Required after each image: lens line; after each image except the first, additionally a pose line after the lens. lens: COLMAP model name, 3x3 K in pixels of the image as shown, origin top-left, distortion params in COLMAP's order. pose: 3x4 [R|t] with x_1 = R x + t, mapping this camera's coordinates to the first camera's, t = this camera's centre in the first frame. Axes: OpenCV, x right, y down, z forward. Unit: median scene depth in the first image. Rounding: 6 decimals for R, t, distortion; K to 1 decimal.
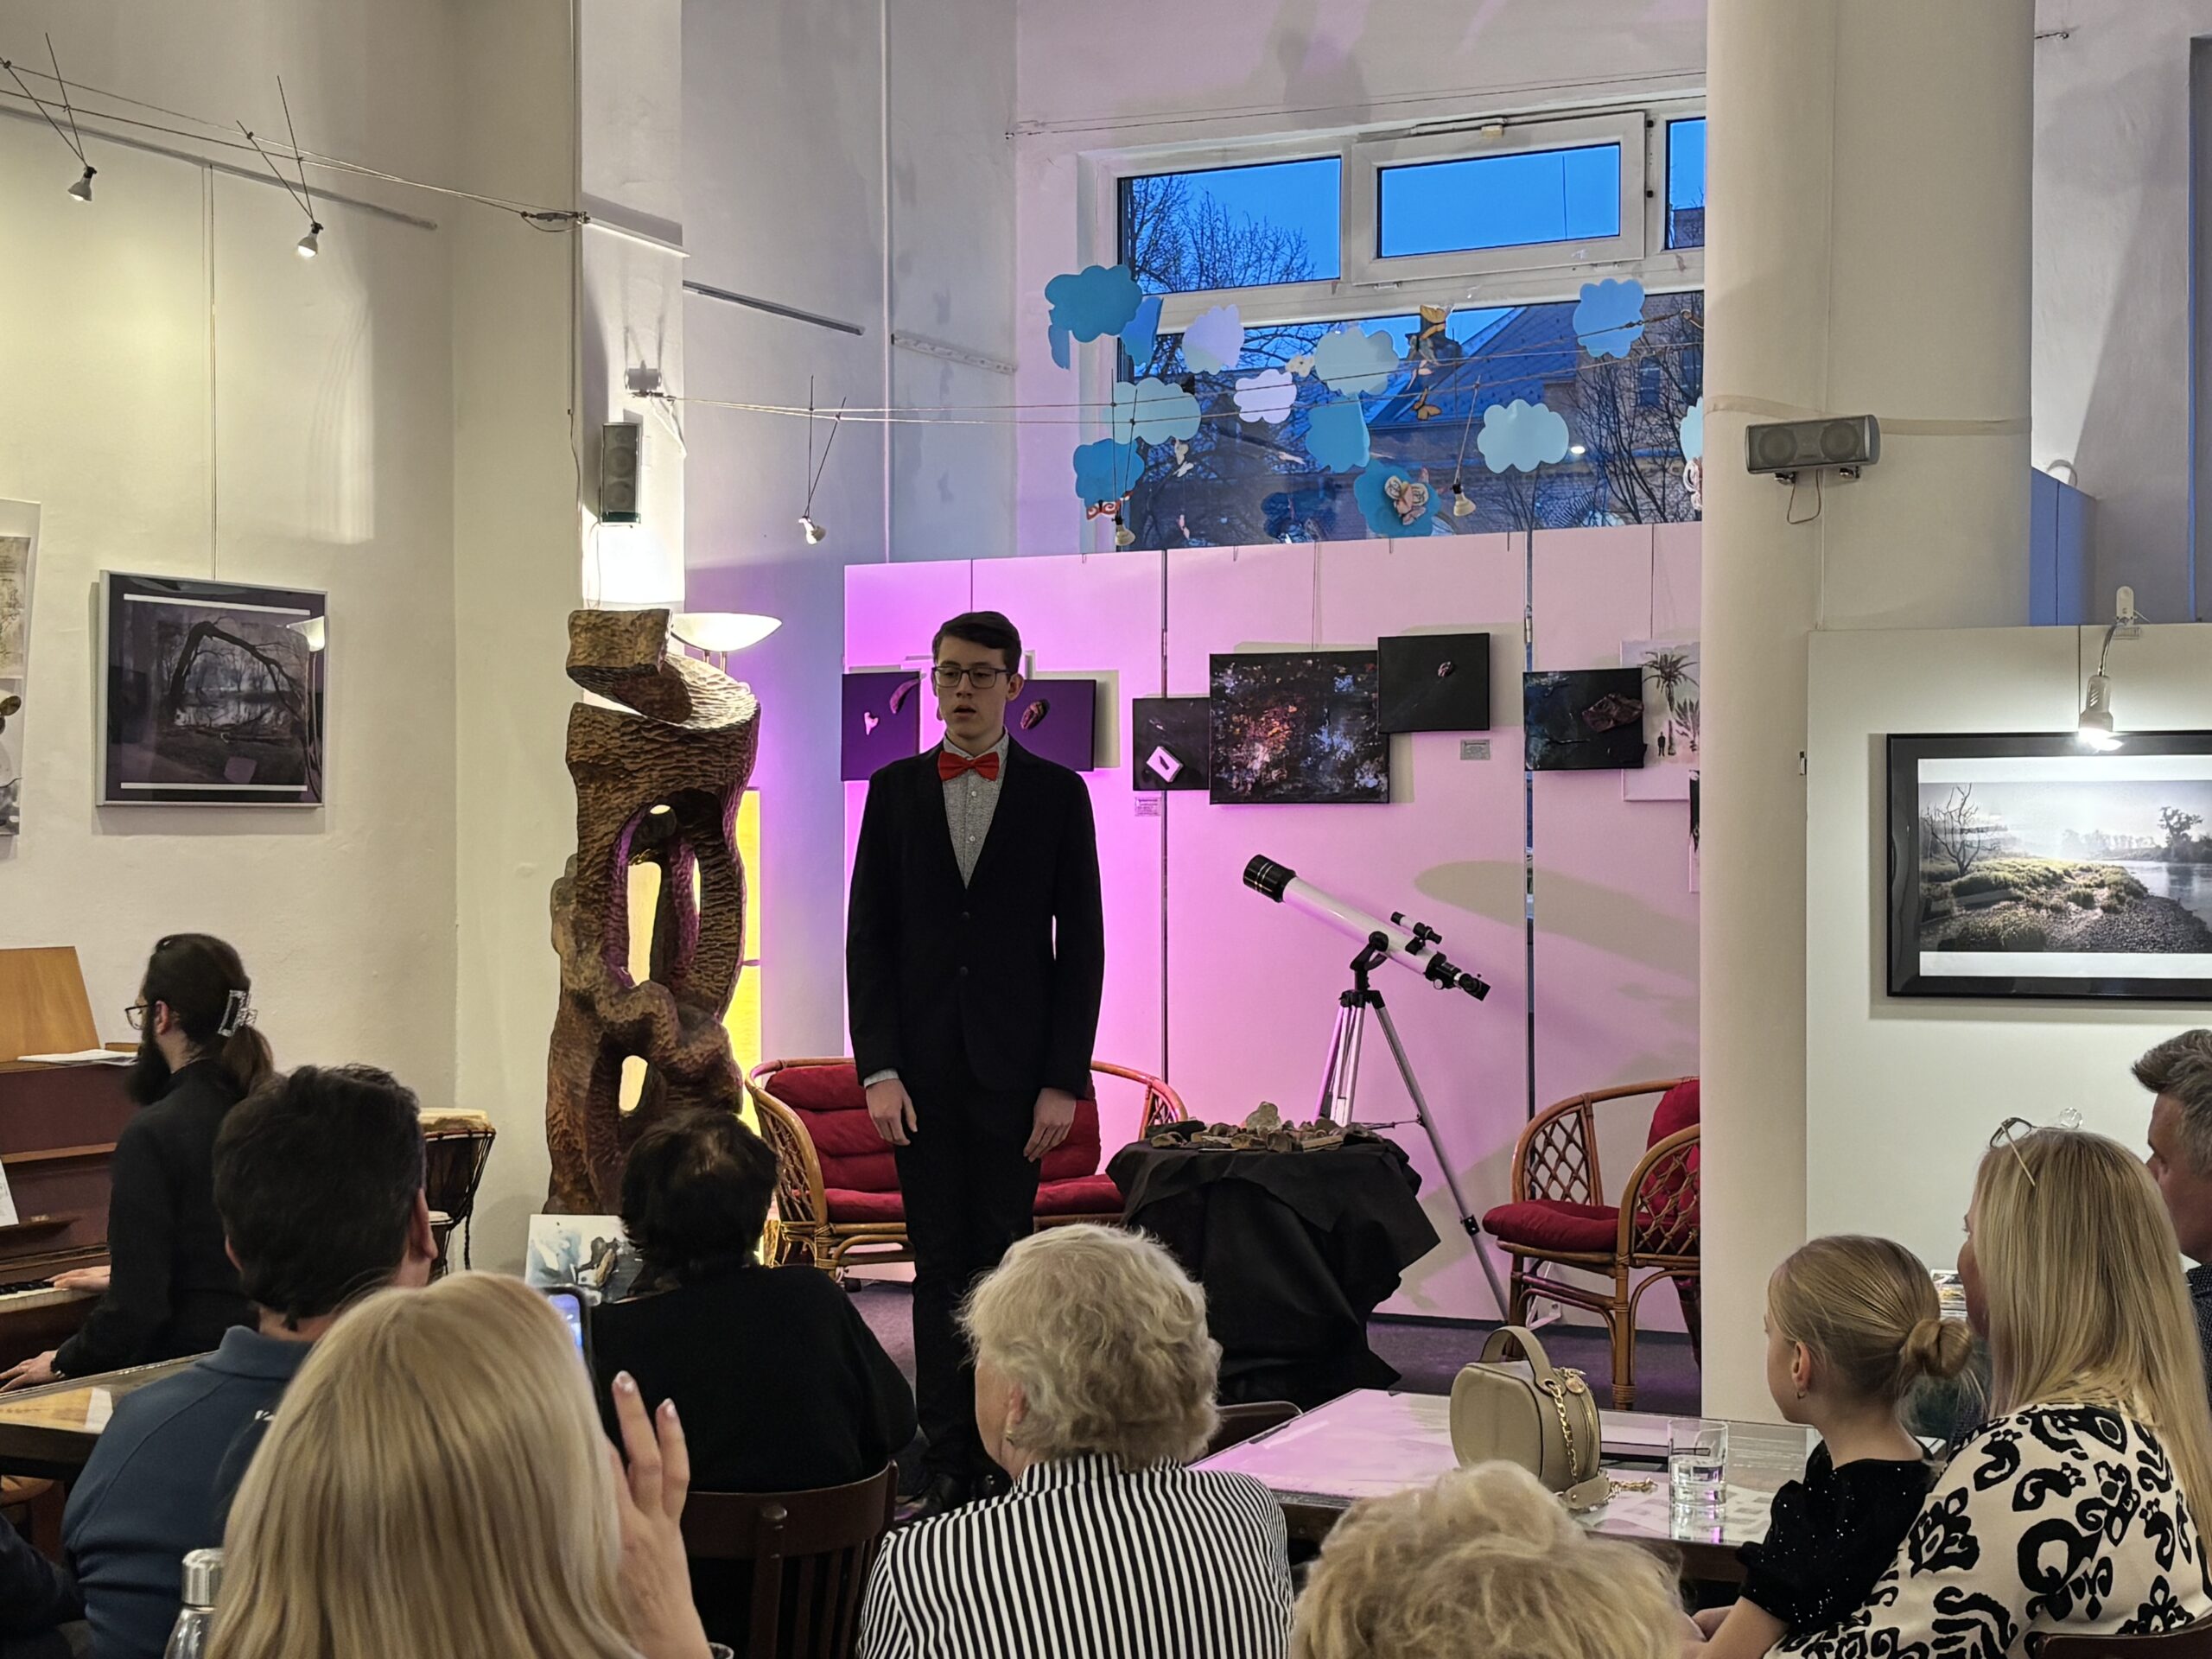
lens RADIAL K [[3374.4, 0, 1106.0], [0, 3374.4, 829.5], [0, 0, 1]] dist [0.235127, -1.043160]
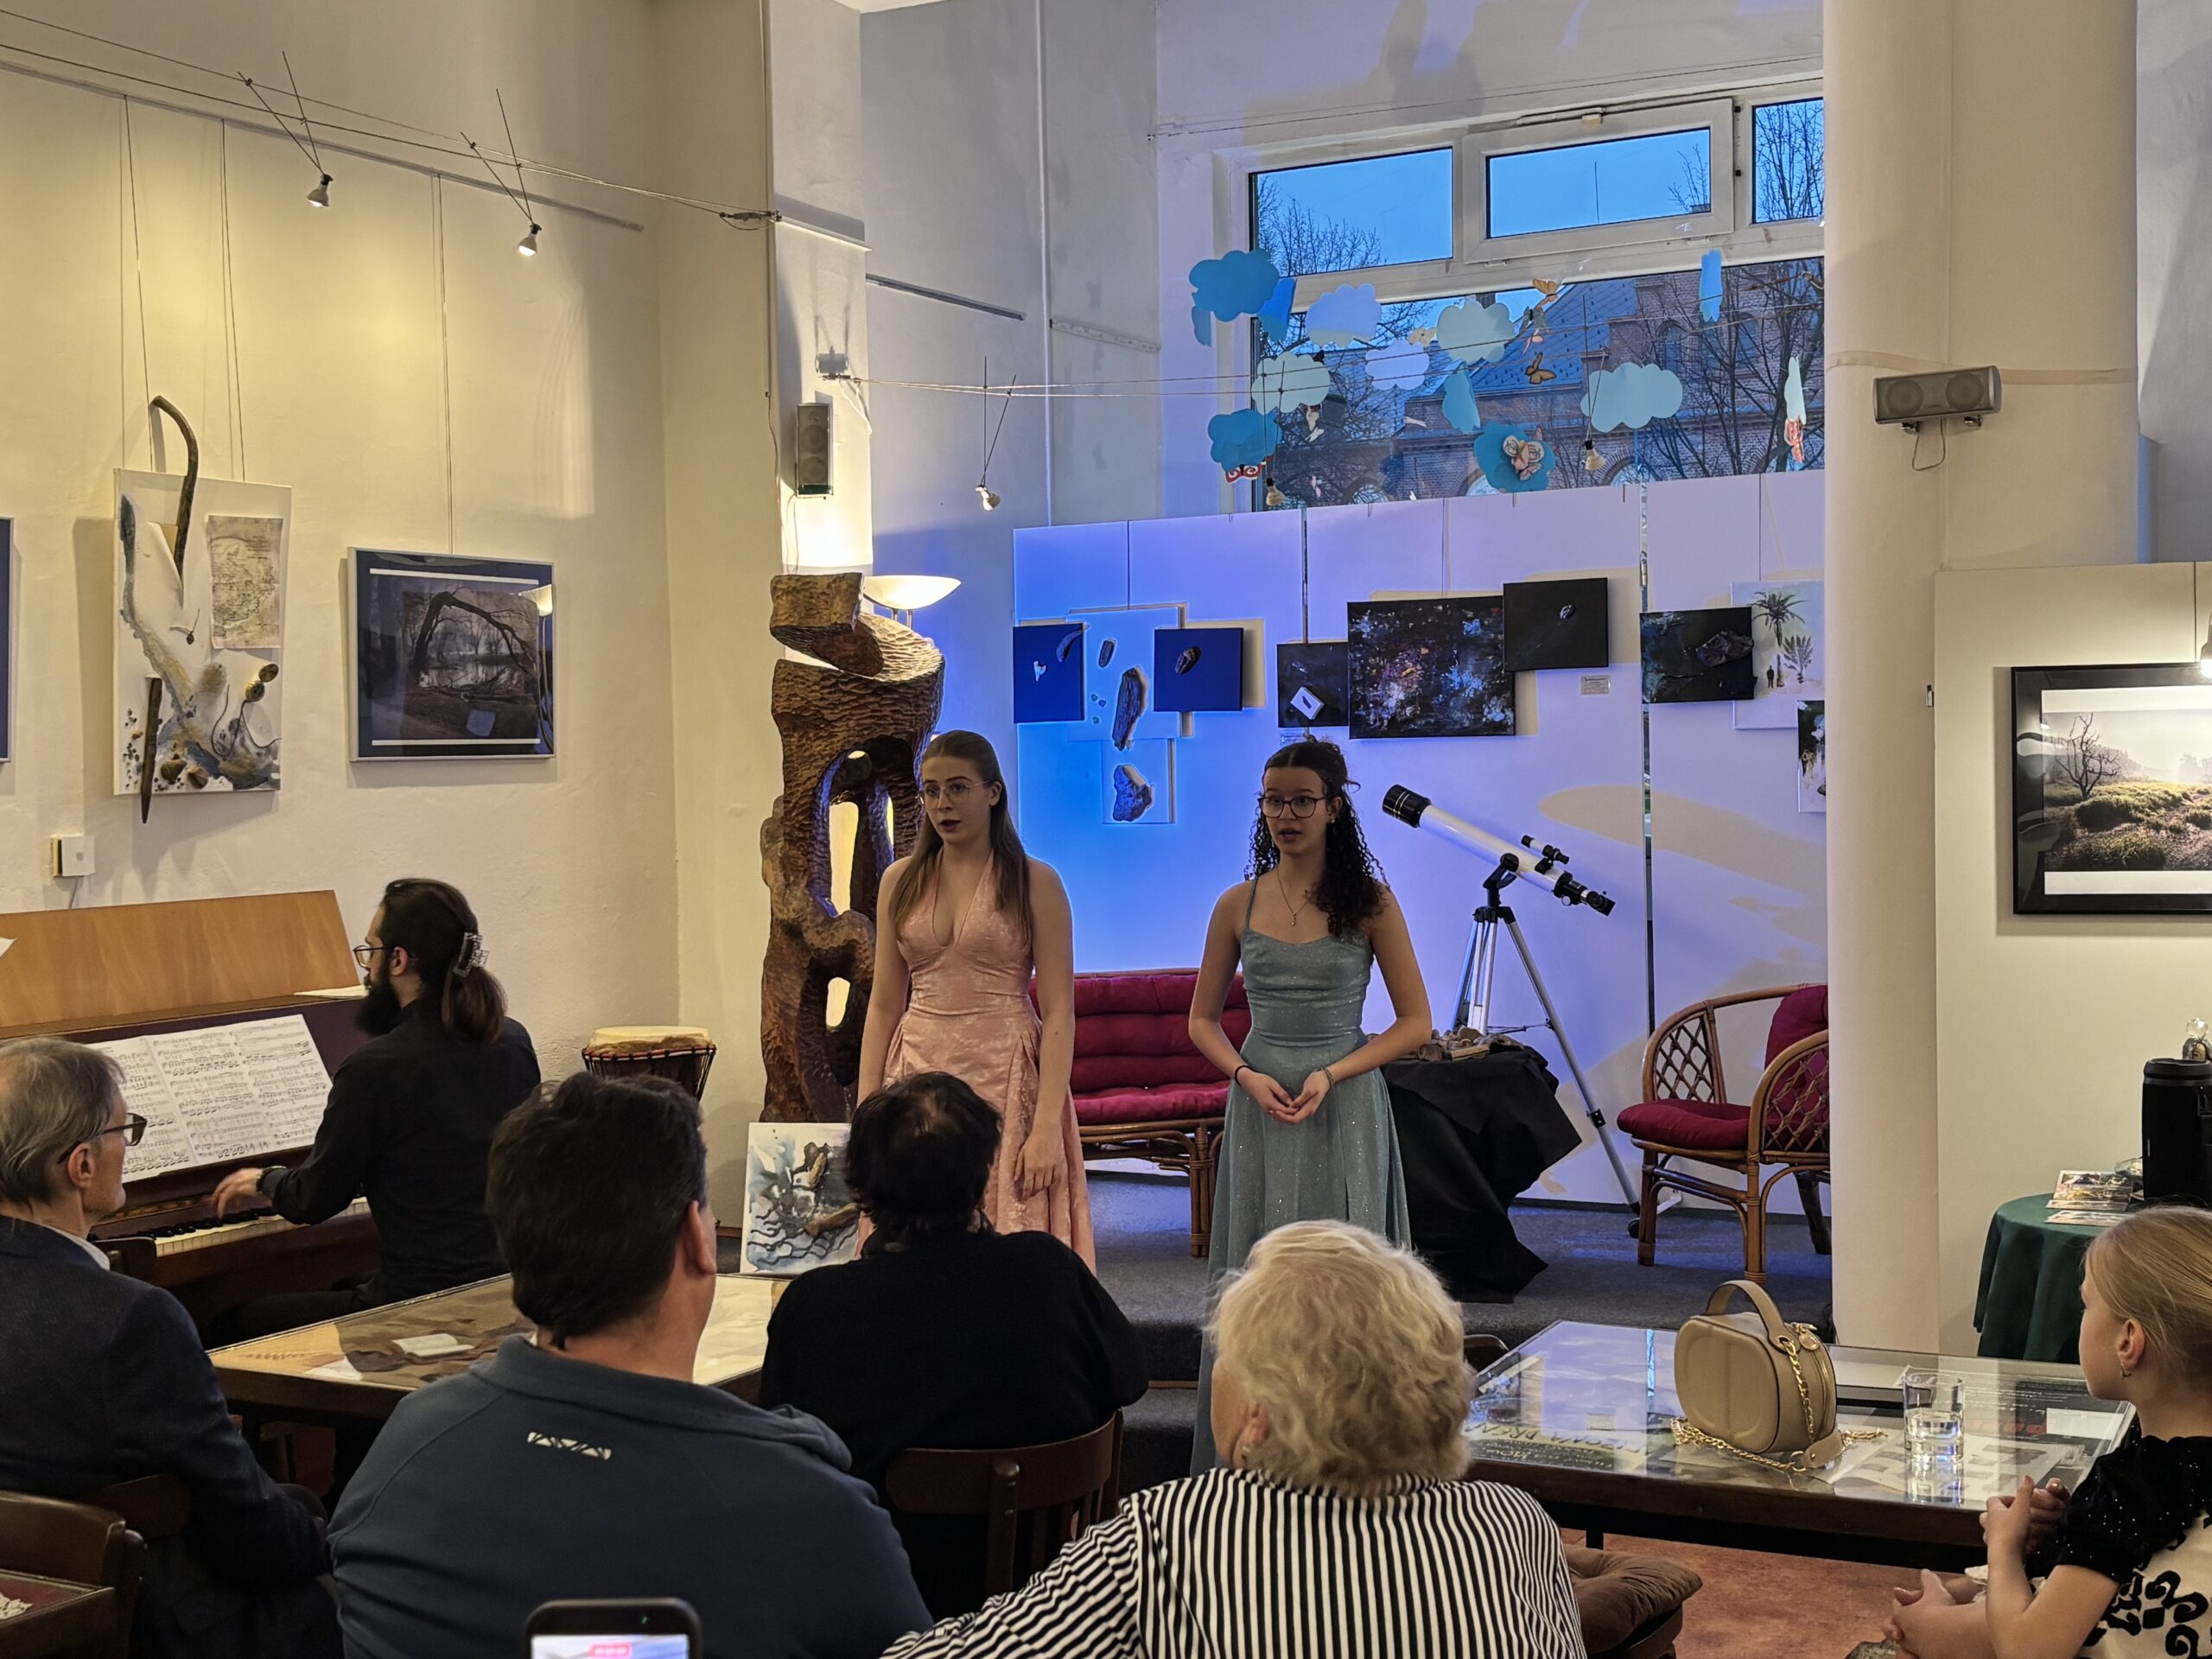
lens RADIAL K [[2844.9, 0, 1106.0], [0, 2844.9, 829.5], [0, 0, 1]] dist [0.241022, -1.027865]
pose [[0.999153, -0.016741, -0.037595, -0.016060], [0.017822, 0.999431, 0.028621, -0.006768], [0.037094, -0.029266, 0.998883, 0.074570]]
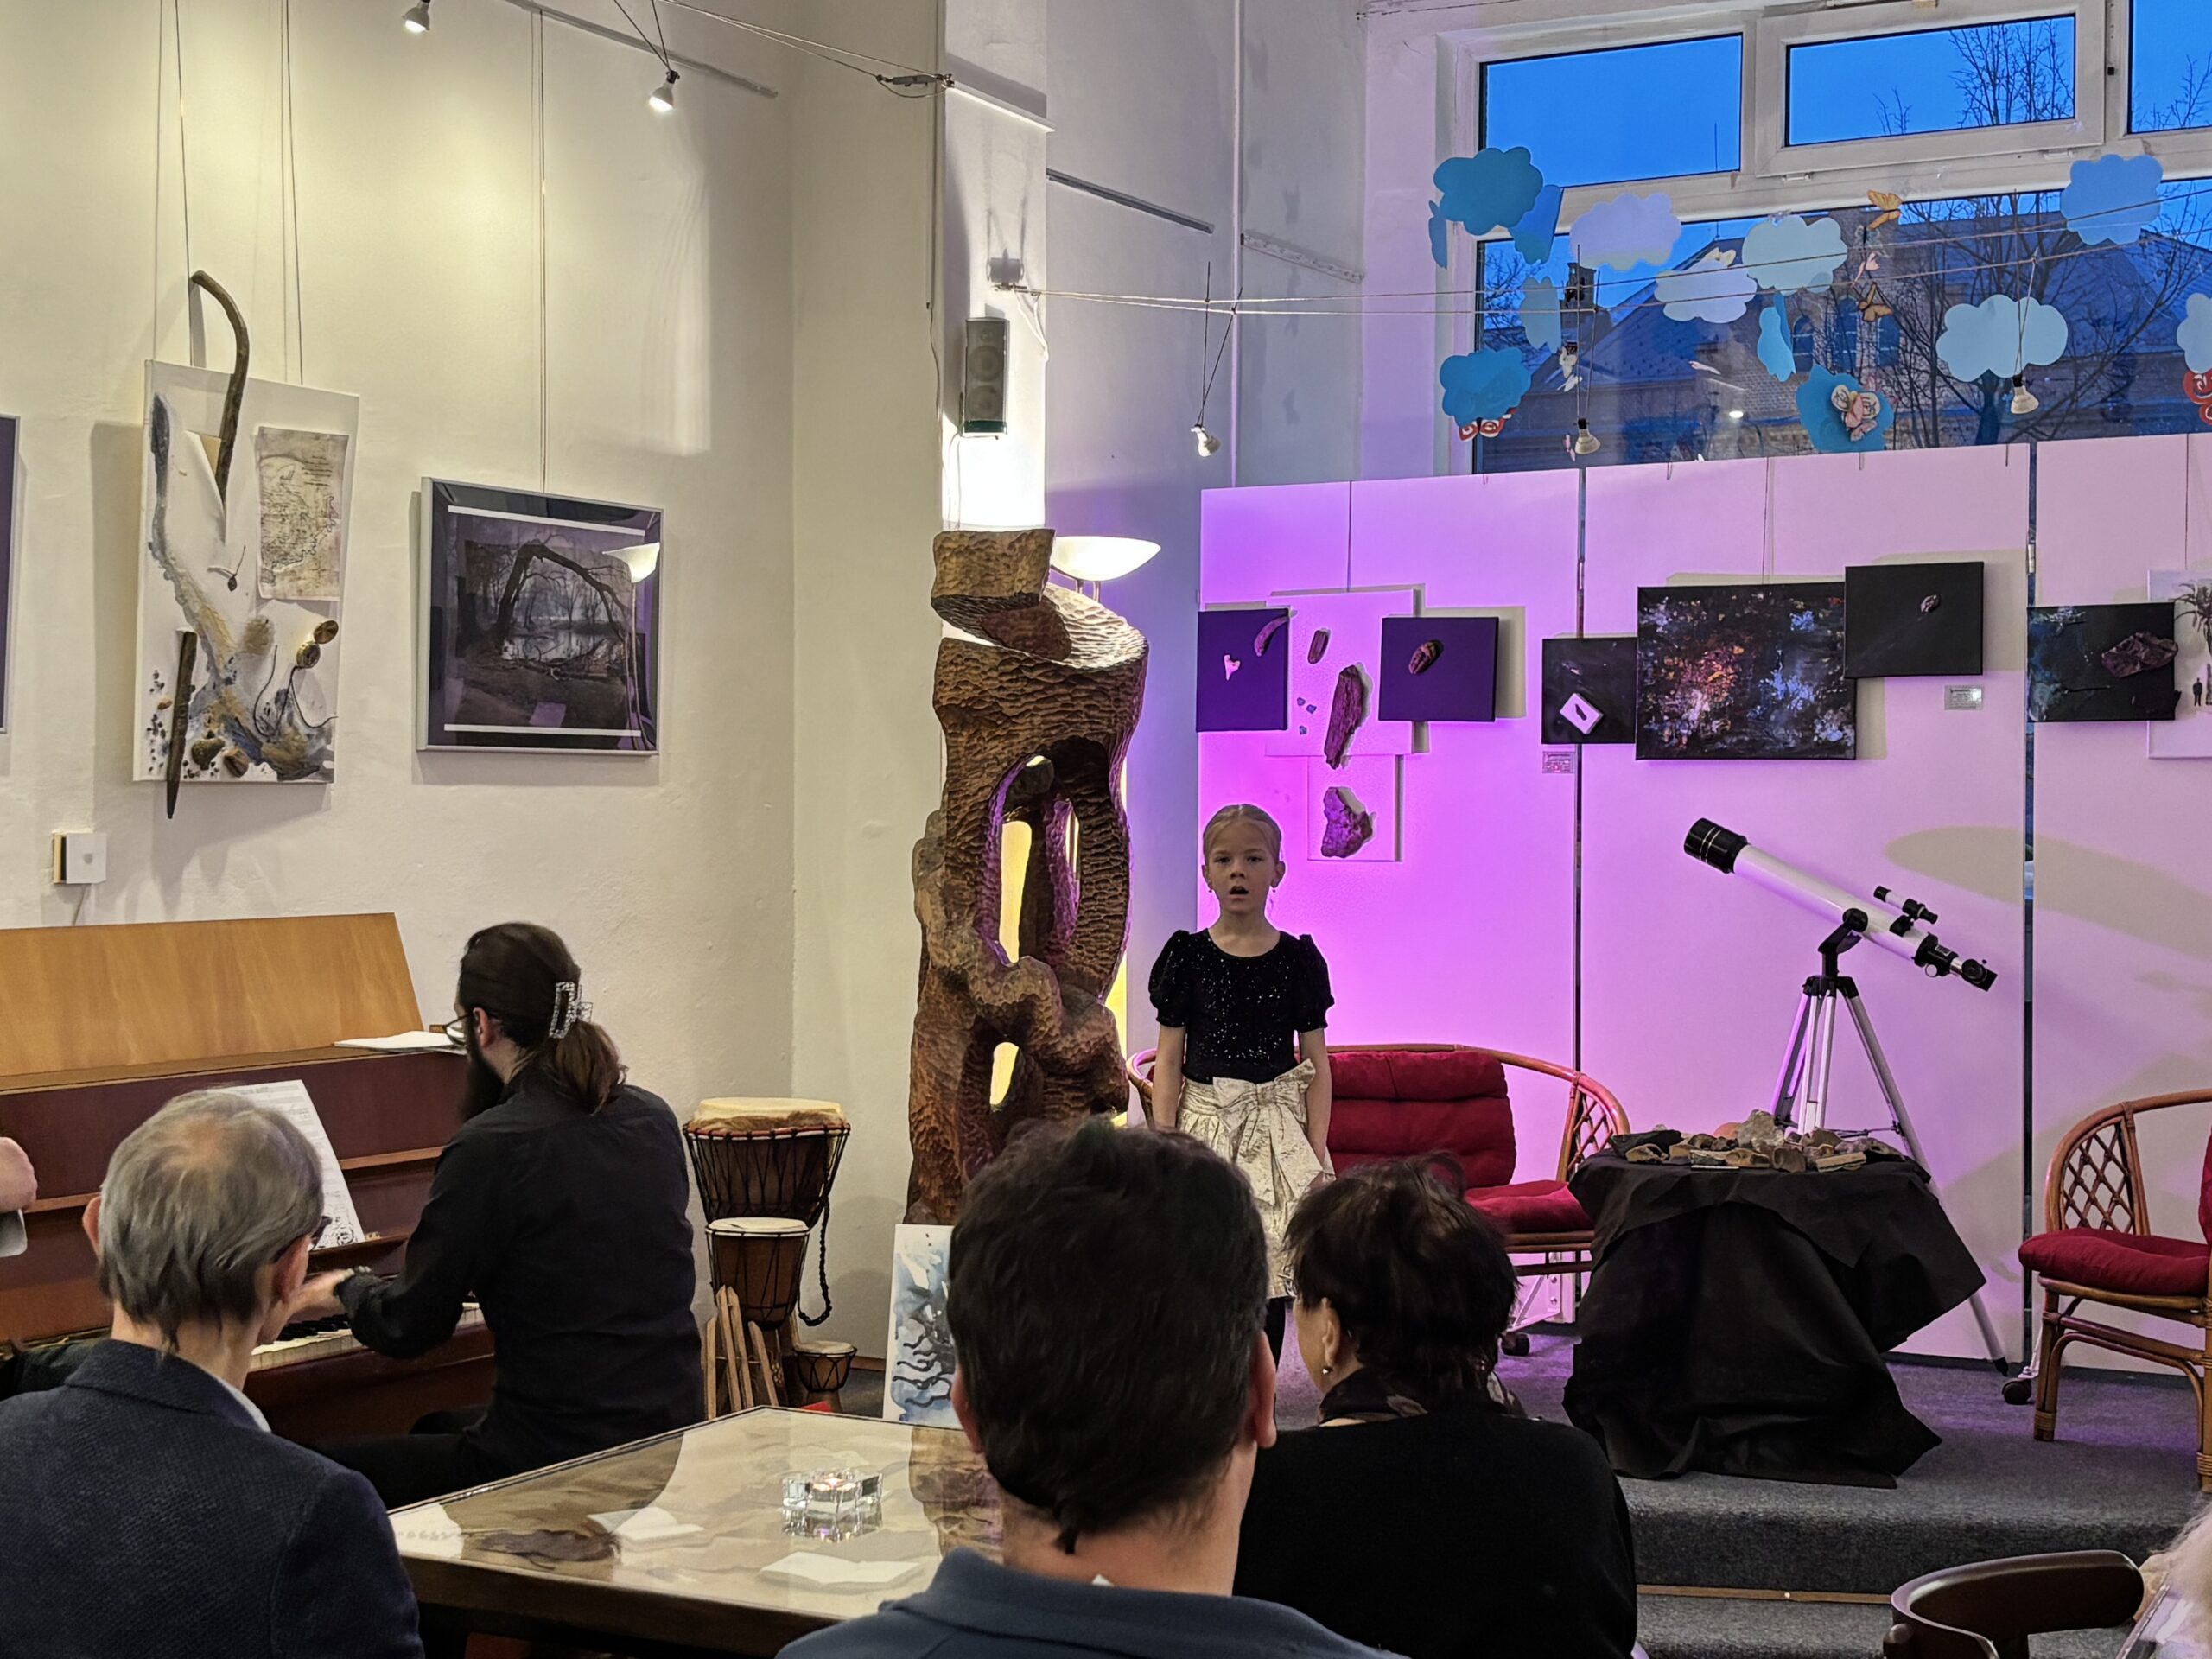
lens RADIAL K [[3324.5, 0, 1090.1], [0, 3324.5, 840.5], [0, 0, 1]] dist [0.265153, -1.210763]
pose [[0.998824, 0.008096, -0.047805, -0.077653], [-0.007394, 0.999863, 0.014841, 0.001795], [0.047918, -0.014470, 0.998746, 0.146780]]
